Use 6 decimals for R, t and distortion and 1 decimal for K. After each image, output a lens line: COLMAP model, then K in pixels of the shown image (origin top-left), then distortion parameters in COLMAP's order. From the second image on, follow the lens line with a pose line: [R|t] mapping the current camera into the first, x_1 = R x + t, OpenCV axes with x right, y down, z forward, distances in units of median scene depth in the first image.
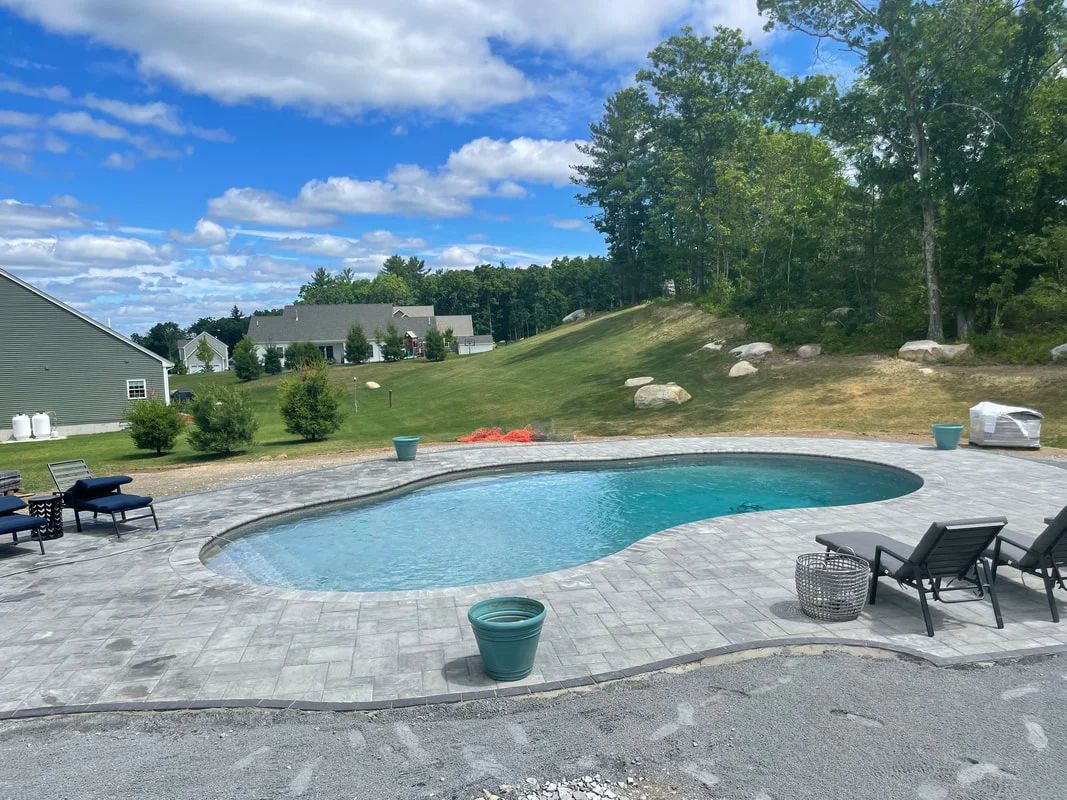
lens RADIAL K [[829.8, 0, 533.5], [0, 829.8, 400.0], [0, 0, 1]] dist [0.083696, -0.121307]
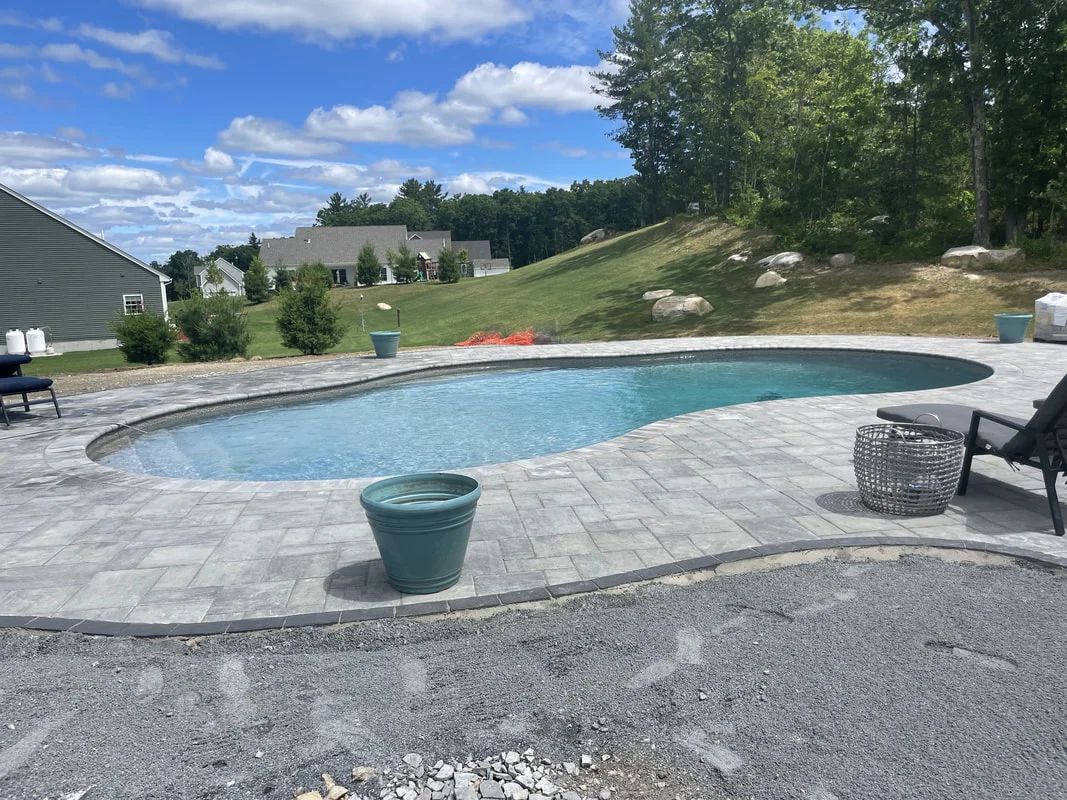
lens RADIAL K [[829.8, 0, 533.5], [0, 829.8, 400.0], [0, 0, 1]] dist [0.083696, -0.121307]
pose [[0.999682, 0.002546, -0.025073, 0.048838], [-0.000462, 0.996568, 0.082778, 0.084947], [0.025198, -0.082741, 0.996253, 0.236715]]
